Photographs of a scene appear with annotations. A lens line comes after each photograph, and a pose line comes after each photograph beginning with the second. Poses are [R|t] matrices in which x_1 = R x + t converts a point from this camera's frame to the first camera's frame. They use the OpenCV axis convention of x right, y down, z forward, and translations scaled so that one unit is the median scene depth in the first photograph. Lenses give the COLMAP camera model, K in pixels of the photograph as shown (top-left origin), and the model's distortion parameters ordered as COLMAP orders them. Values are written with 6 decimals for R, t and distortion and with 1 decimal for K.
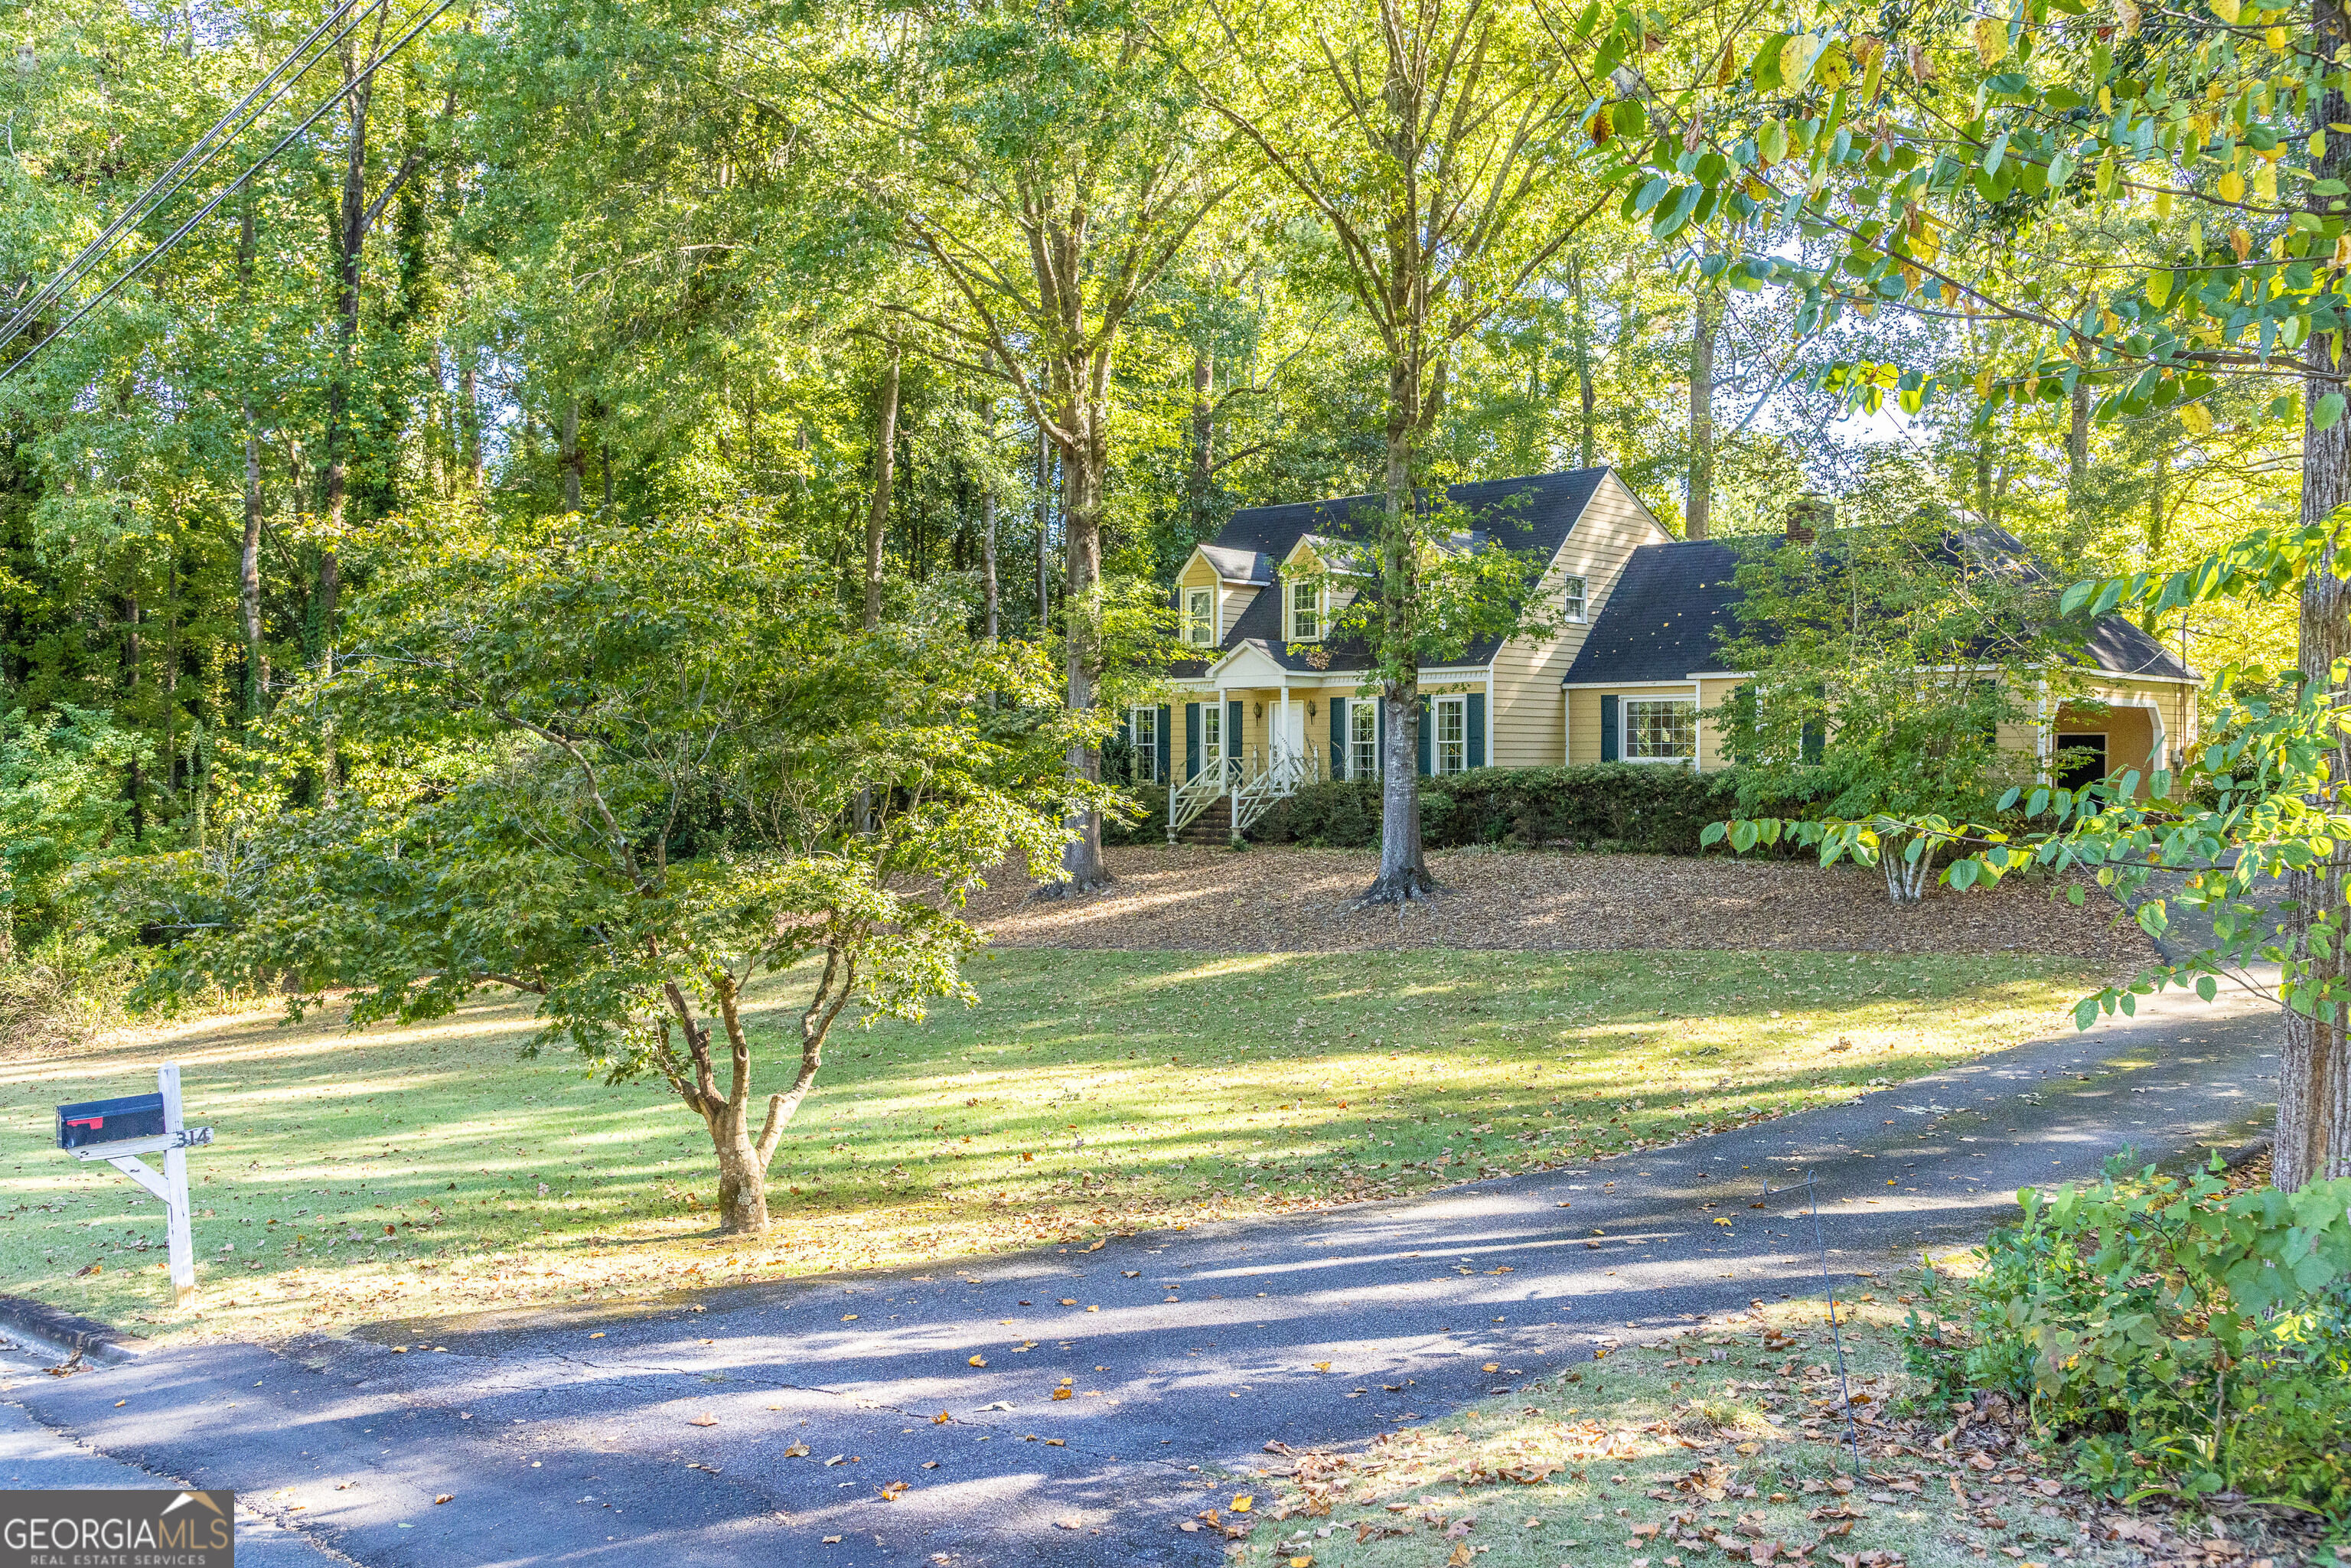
lens RADIAL K [[1899.5, 0, 1169.6], [0, 1899.5, 765.5], [0, 0, 1]] dist [-0.016616, 0.000330]
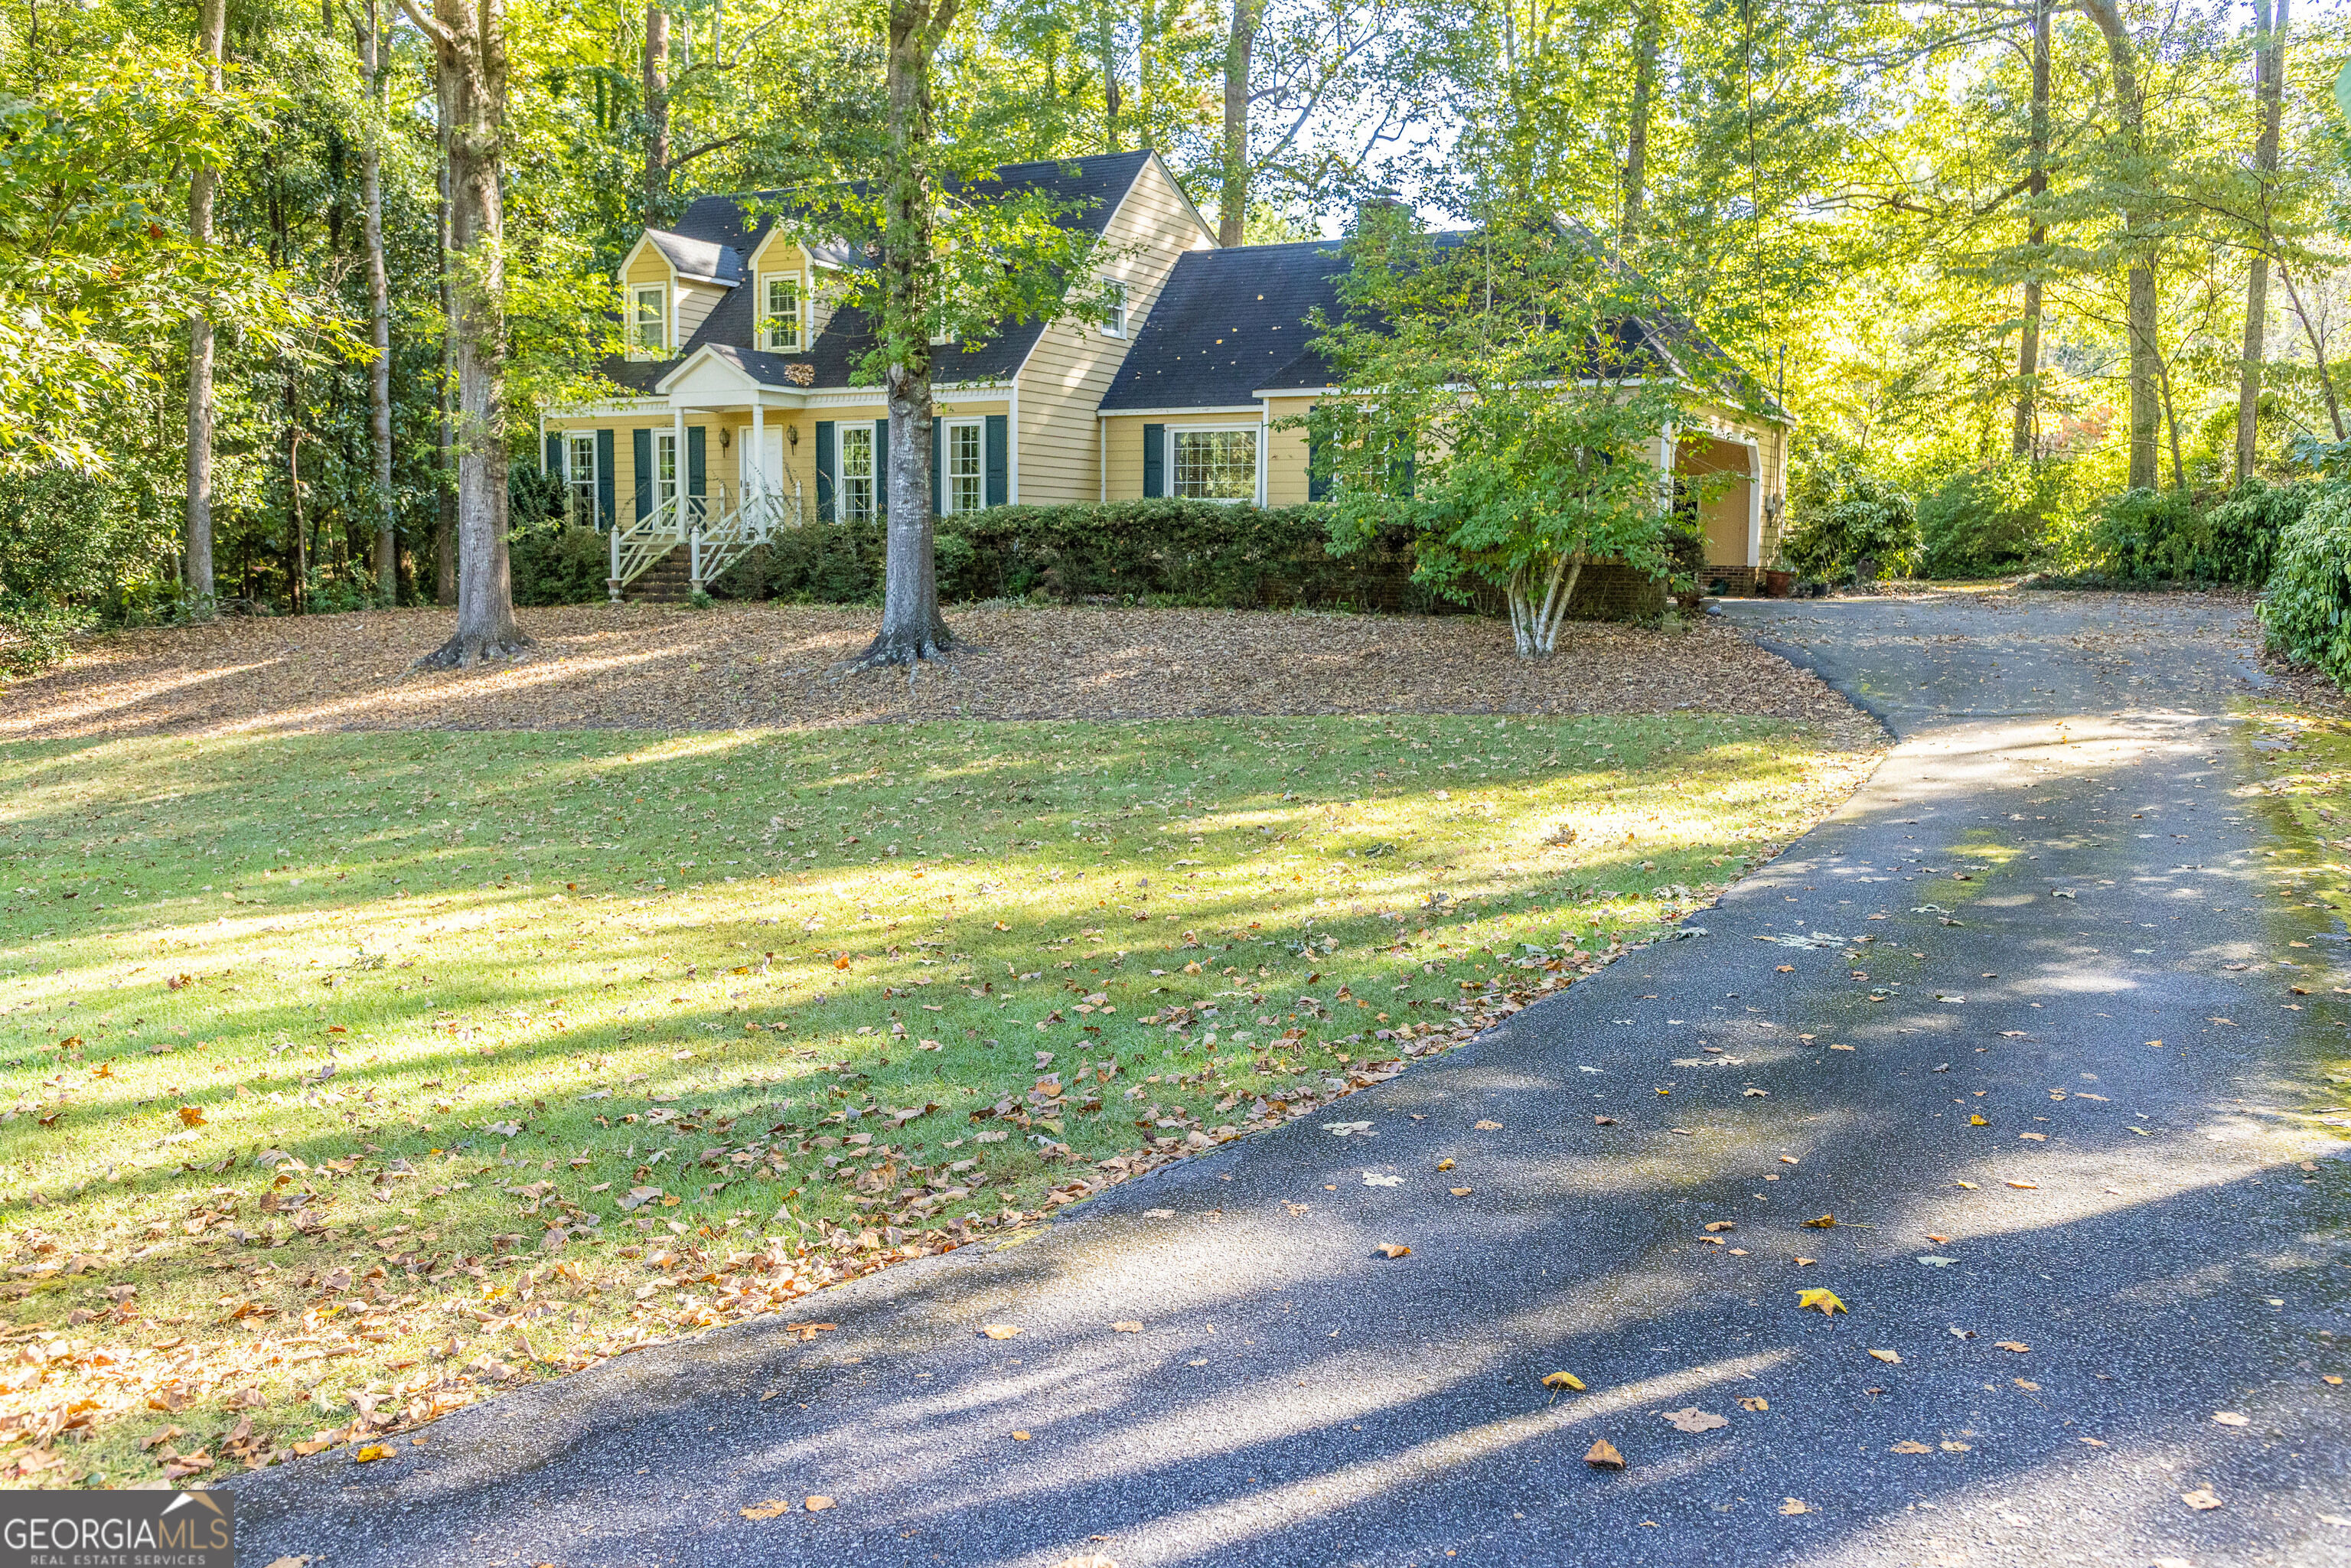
lens RADIAL K [[1899.5, 0, 1173.5], [0, 1899.5, 781.5], [0, 0, 1]] dist [-0.016616, 0.000330]
pose [[0.964168, -0.021165, 0.264445, 0.016359], [-0.009622, 0.993367, 0.114587, 0.025184], [-0.265116, -0.113025, 0.957569, 0.189972]]
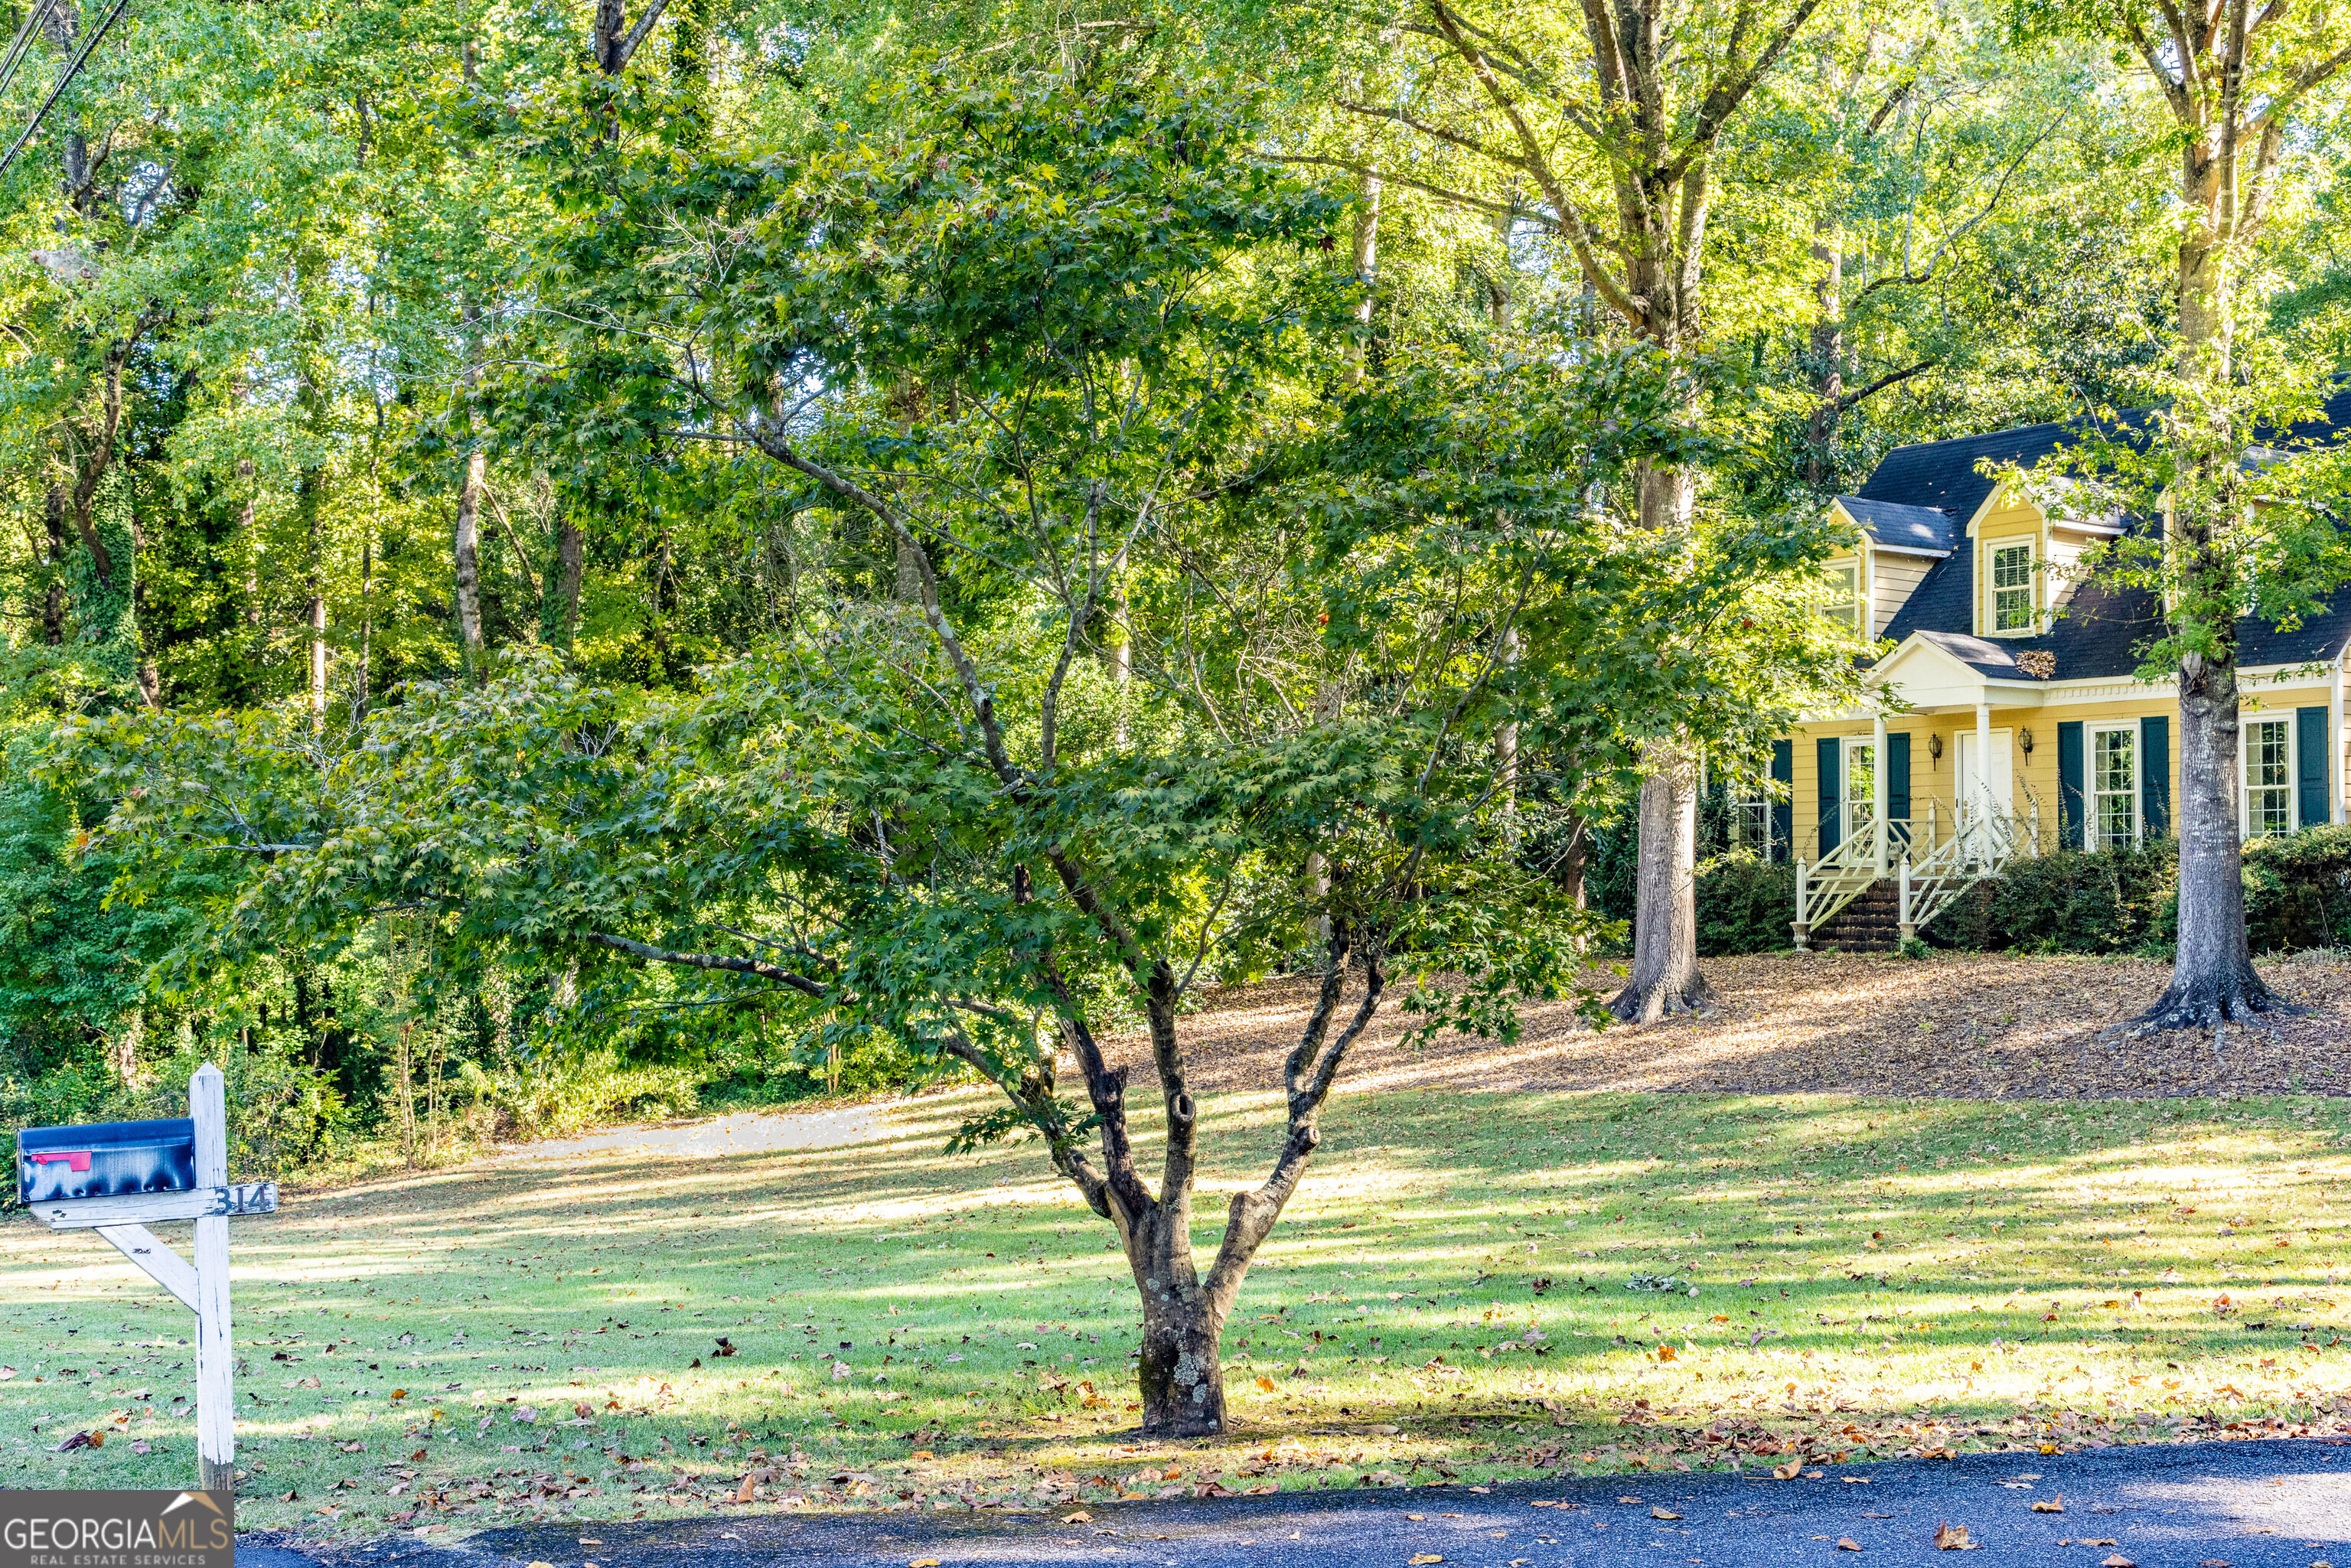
lens RADIAL K [[2699.4, 0, 1171.3], [0, 2699.4, 764.5], [0, 0, 1]] dist [0.018465, 0.000000]
pose [[0.978748, -0.004210, -0.205022, -0.021596], [-0.006453, 0.998662, -0.051314, 0.029371], [0.204963, 0.051547, 0.977411, 0.071682]]
